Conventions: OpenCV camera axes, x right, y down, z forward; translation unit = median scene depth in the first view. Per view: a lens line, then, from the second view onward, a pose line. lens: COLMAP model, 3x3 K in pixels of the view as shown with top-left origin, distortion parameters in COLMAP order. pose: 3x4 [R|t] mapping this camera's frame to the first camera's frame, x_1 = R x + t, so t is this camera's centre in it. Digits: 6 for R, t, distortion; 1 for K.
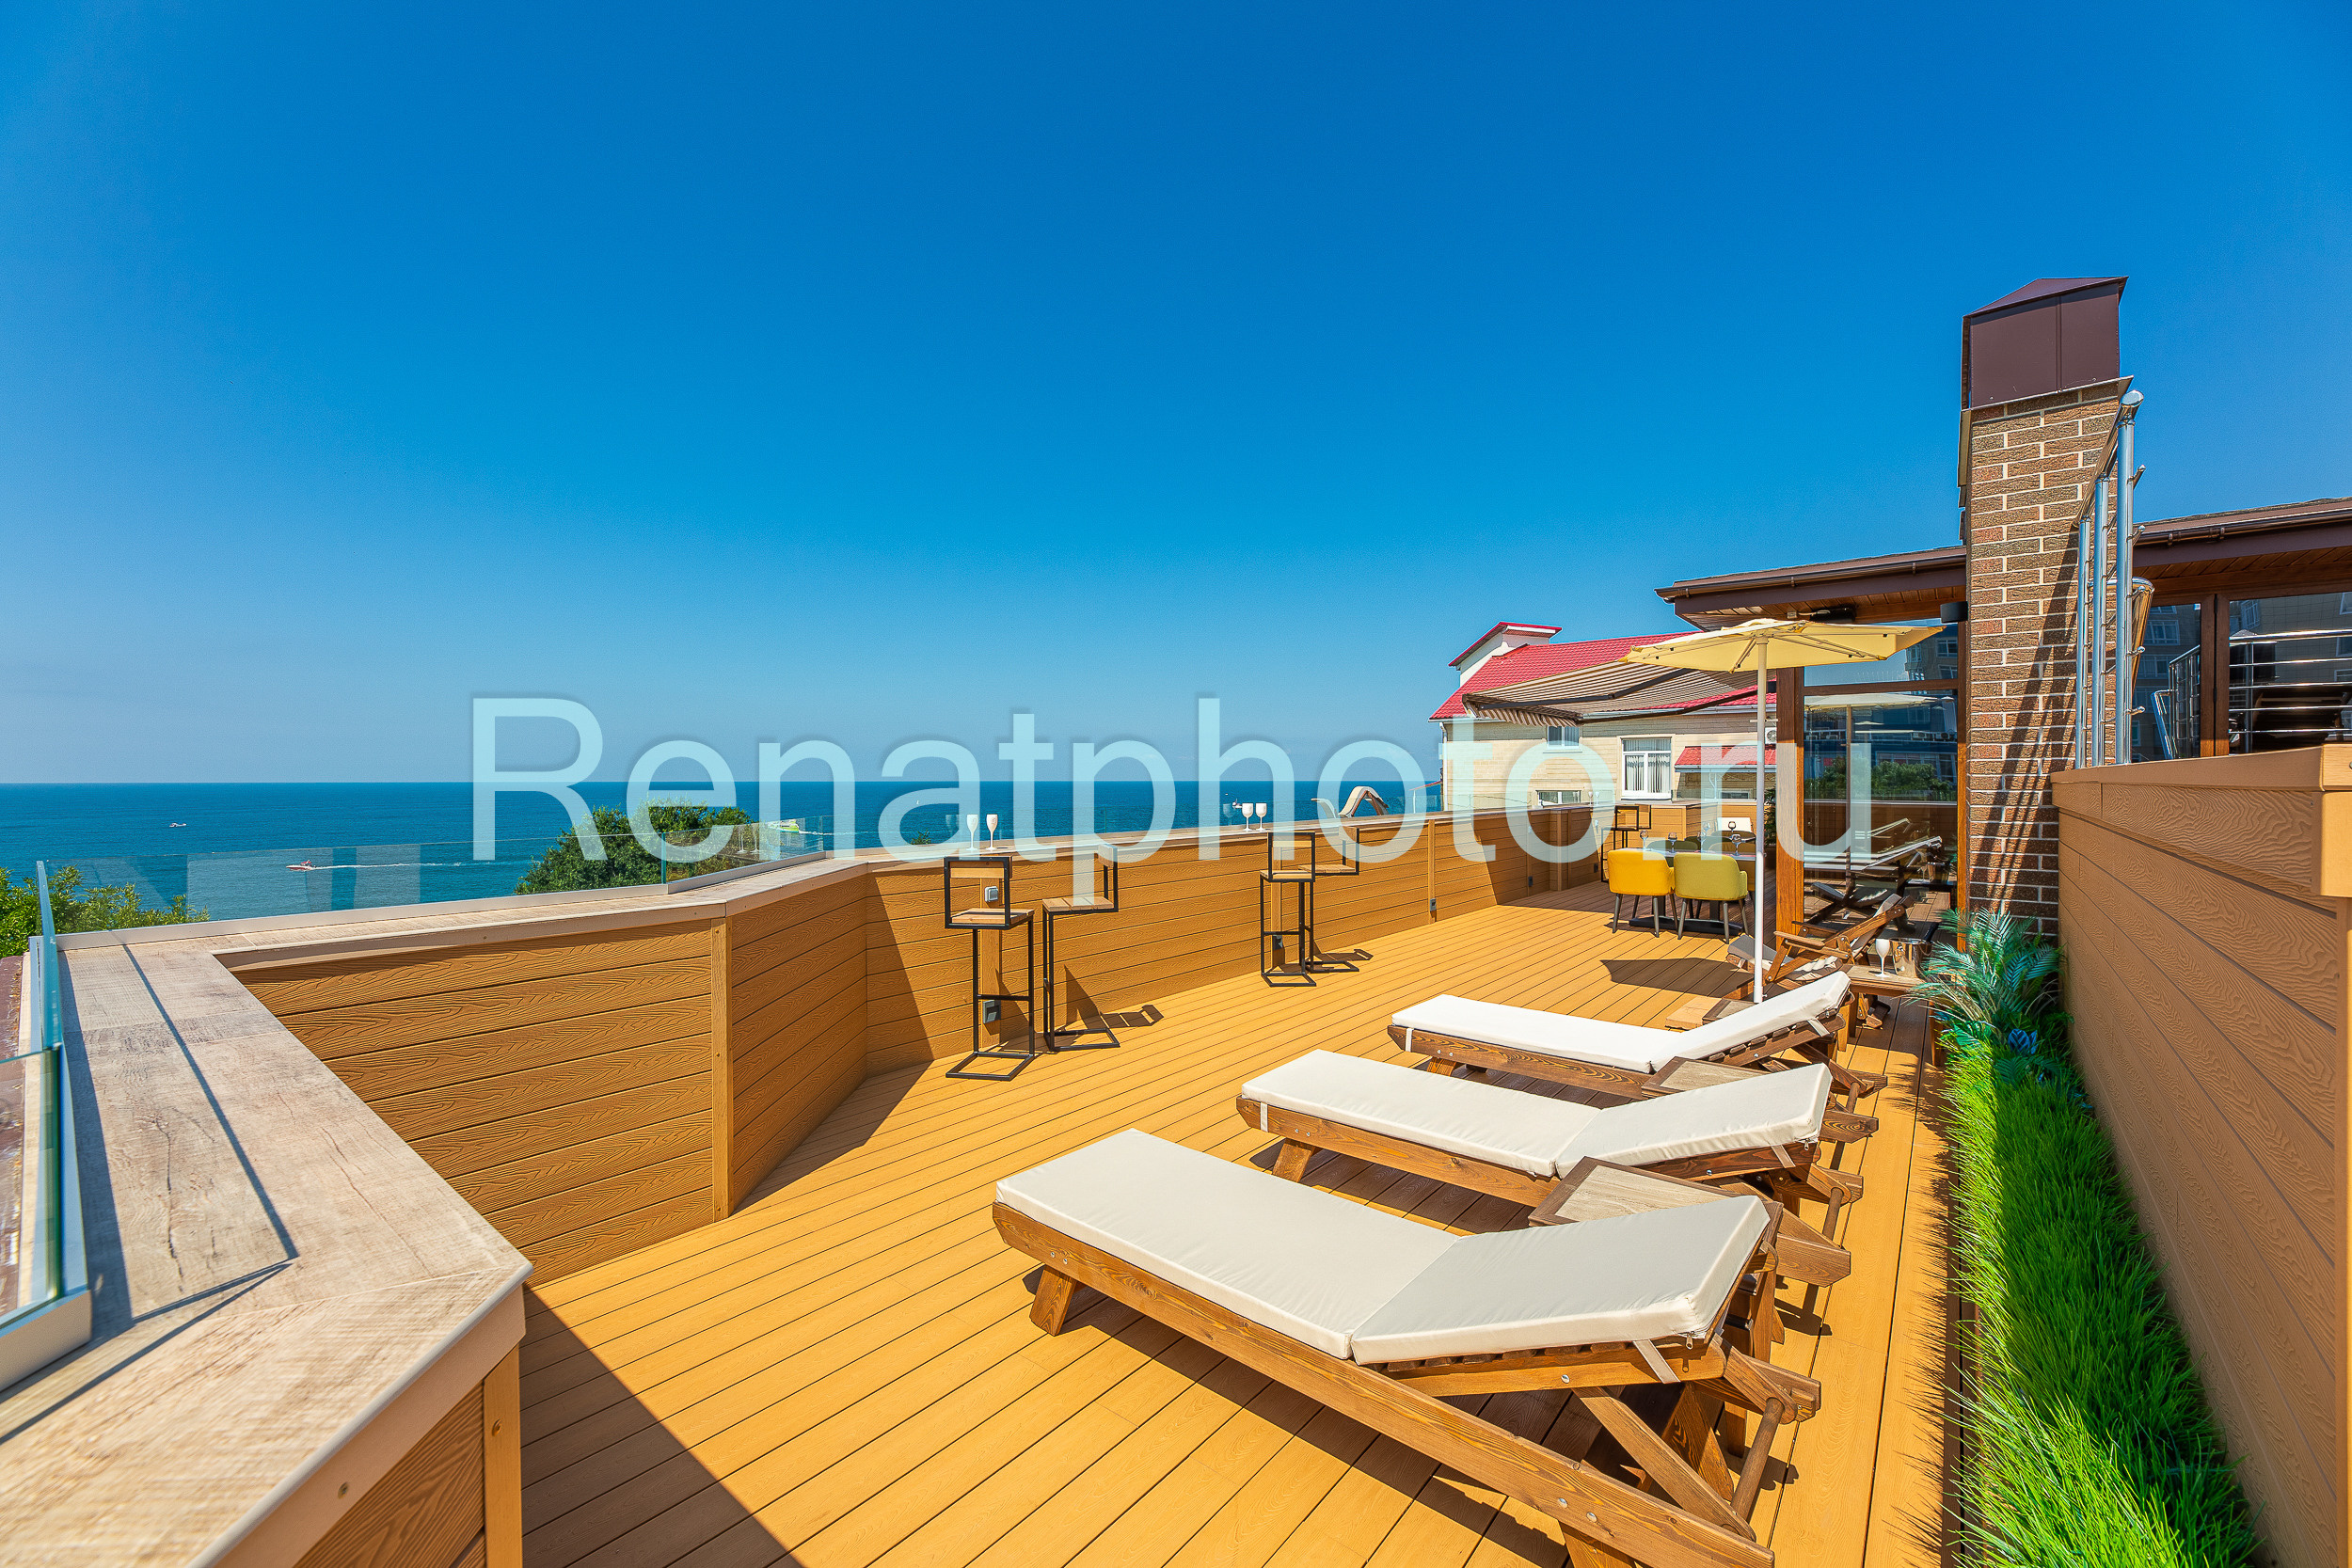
lens RADIAL K [[956.2, 0, 1174.4], [0, 956.2, 784.4], [0, 0, 1]] dist [-0.001382, 0.000267]
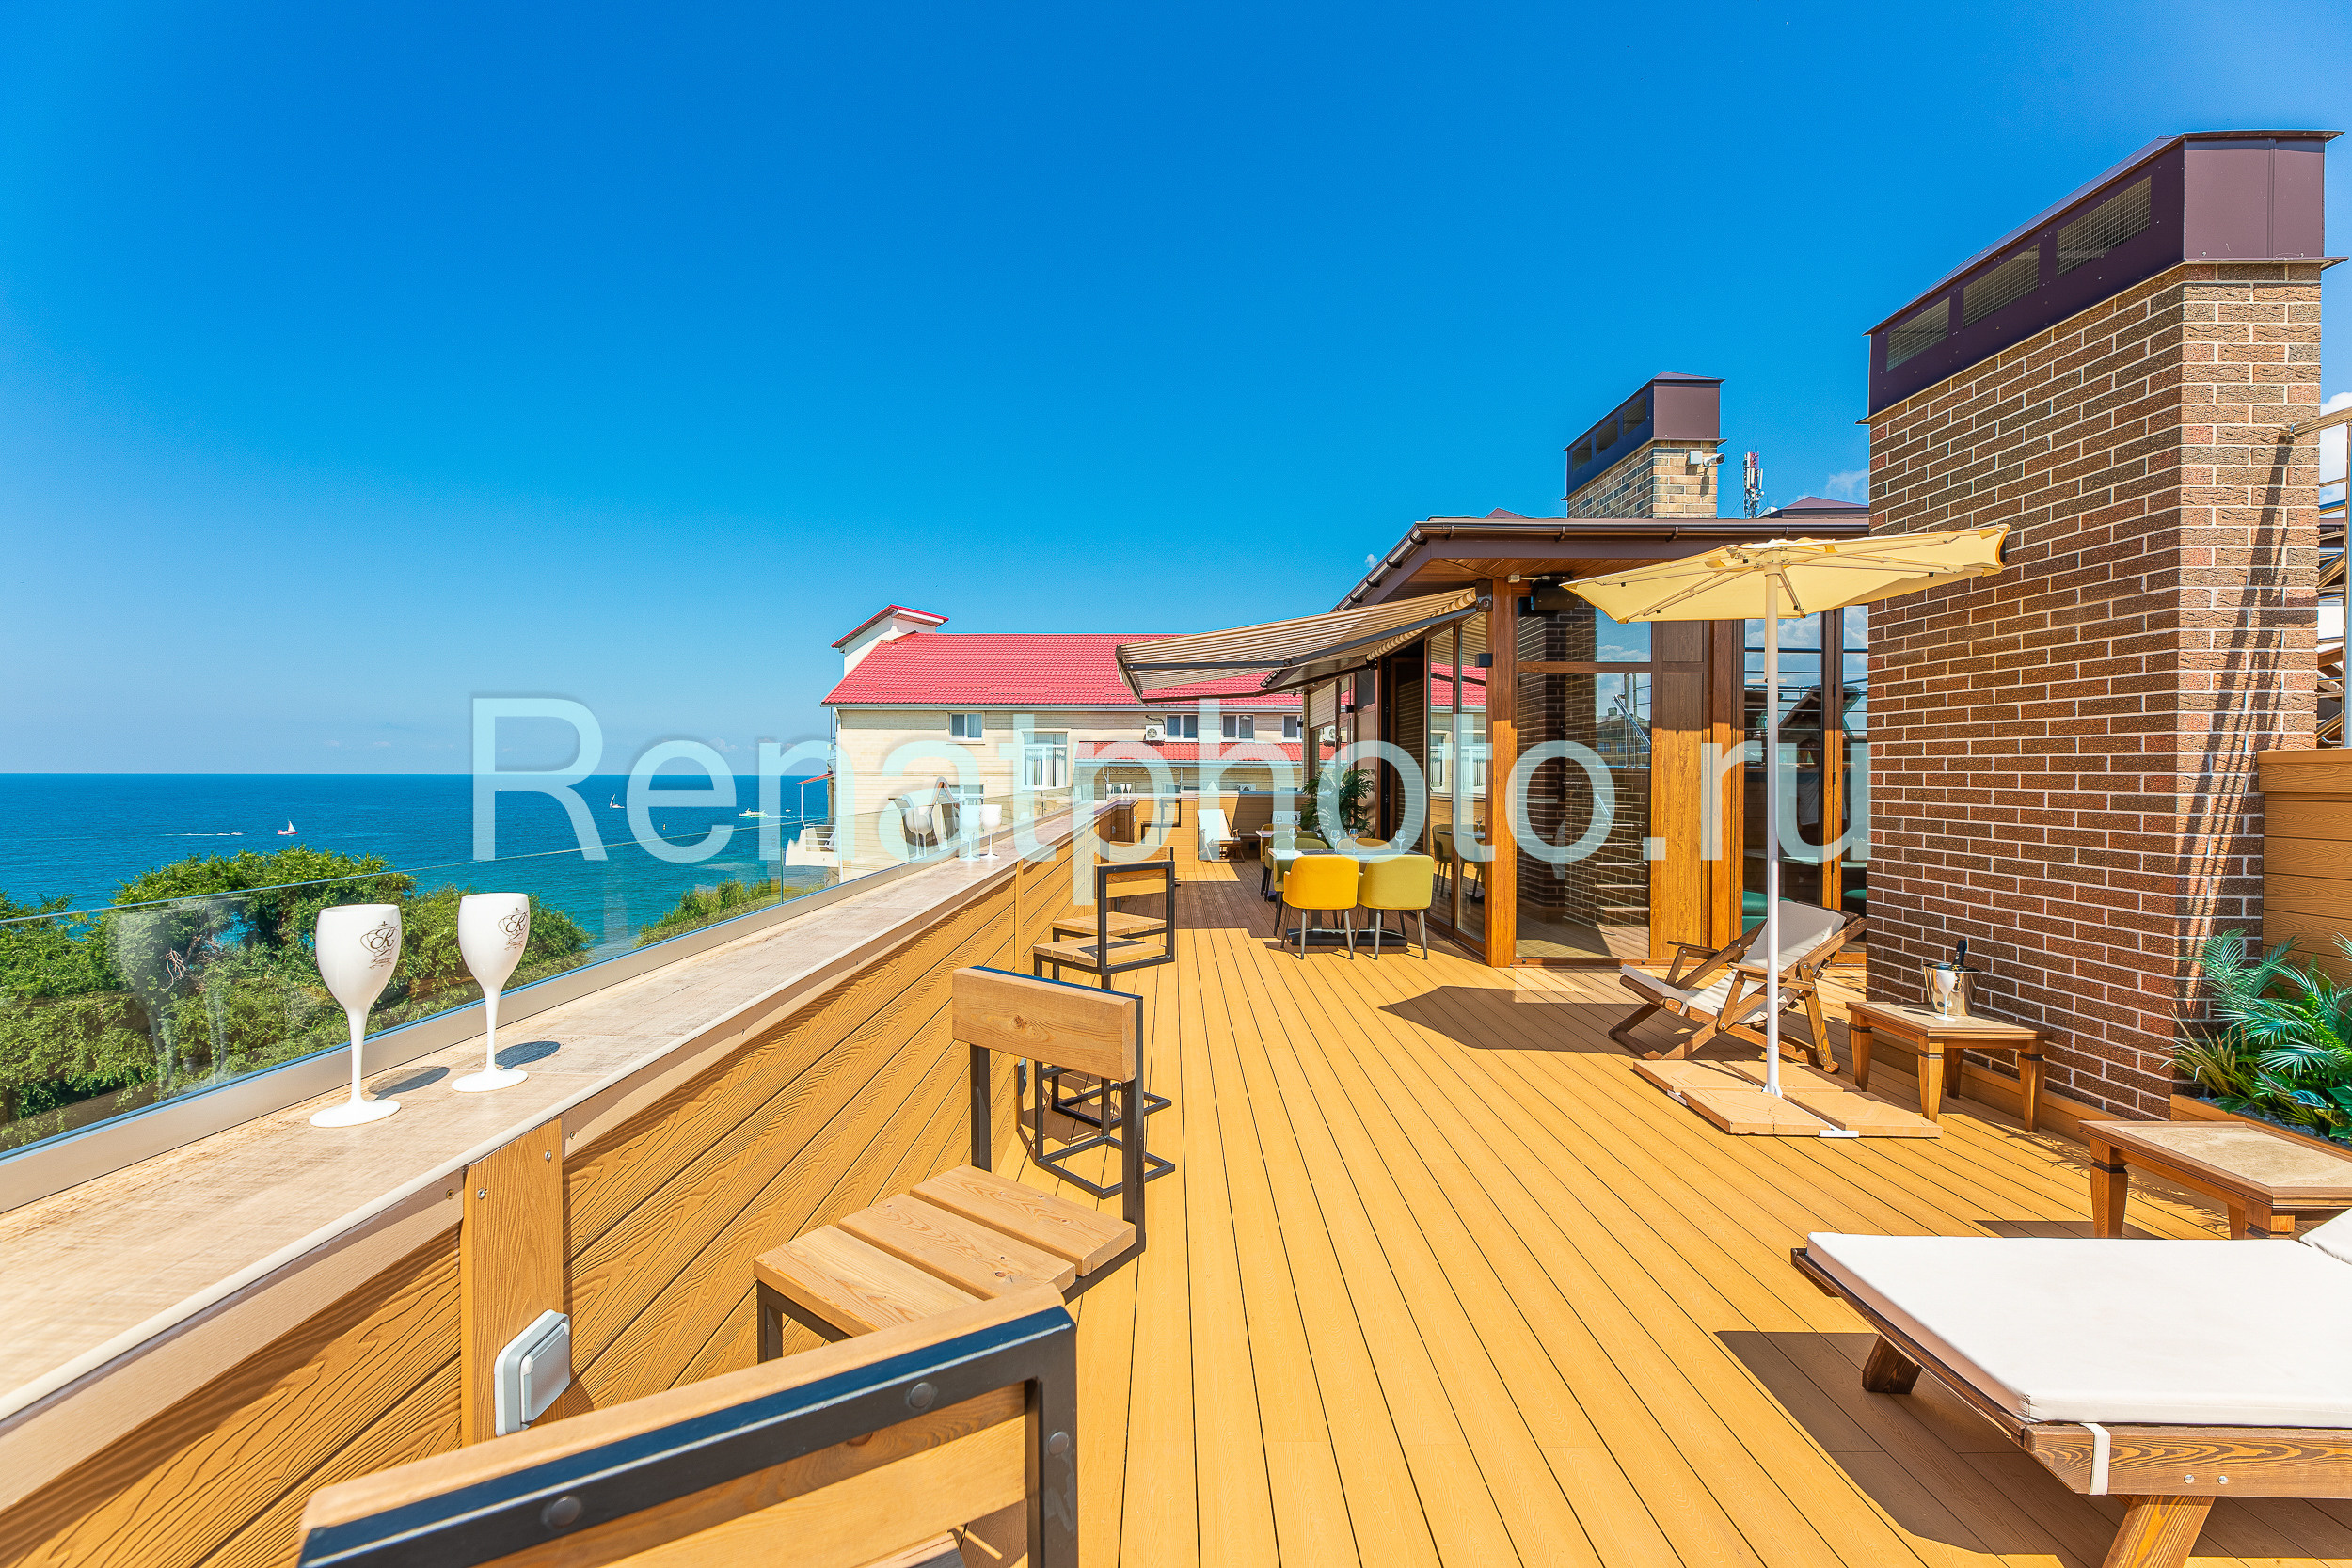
lens RADIAL K [[956.2, 0, 1172.5], [0, 956.2, 776.0], [0, 0, 1]] dist [-0.001382, 0.000267]
pose [[0.781047, -0.001025, 0.624471, -0.255172], [0.003294, 0.999992, -0.002478, 0.007641], [-0.624463, 0.003992, 0.781044, 0.933412]]
